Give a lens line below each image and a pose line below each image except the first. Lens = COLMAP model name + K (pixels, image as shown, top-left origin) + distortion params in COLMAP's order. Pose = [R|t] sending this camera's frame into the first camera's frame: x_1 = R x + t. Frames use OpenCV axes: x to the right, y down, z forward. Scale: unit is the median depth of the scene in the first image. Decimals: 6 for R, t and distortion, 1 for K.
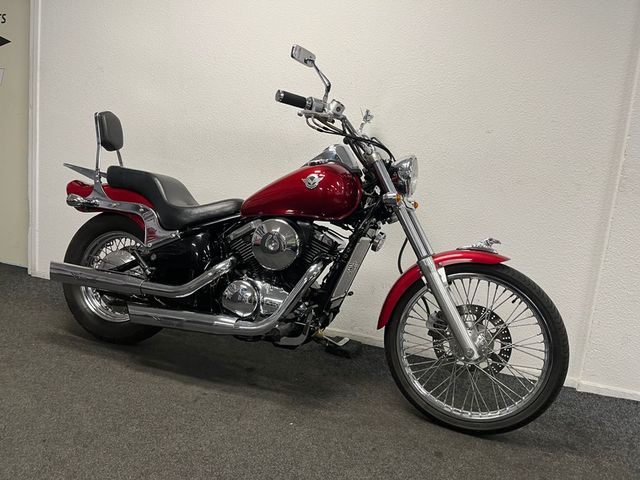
lens RADIAL K [[474.8, 0, 320.0], [0, 474.8, 240.0], [0, 0, 1]] dist [0.037532, -0.005110]
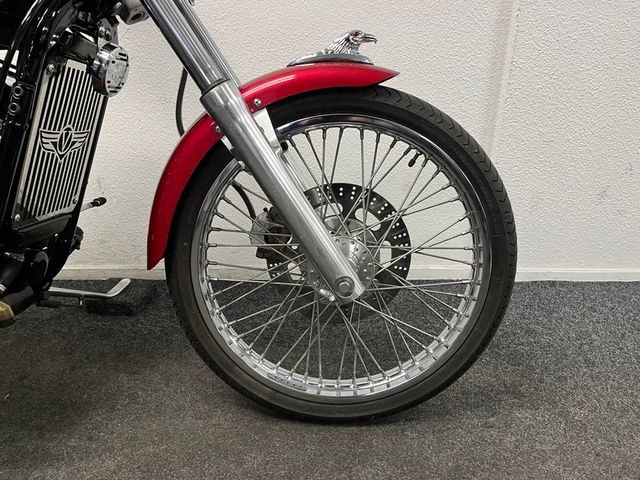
lens RADIAL K [[474.8, 0, 320.0], [0, 474.8, 240.0], [0, 0, 1]] dist [0.037532, -0.005110]
pose [[0.929925, -0.192323, 0.313451, 0.142652], [0.122551, 0.965695, 0.228942, 0.078452], [-0.346729, -0.174485, 0.921593, 0.546449]]
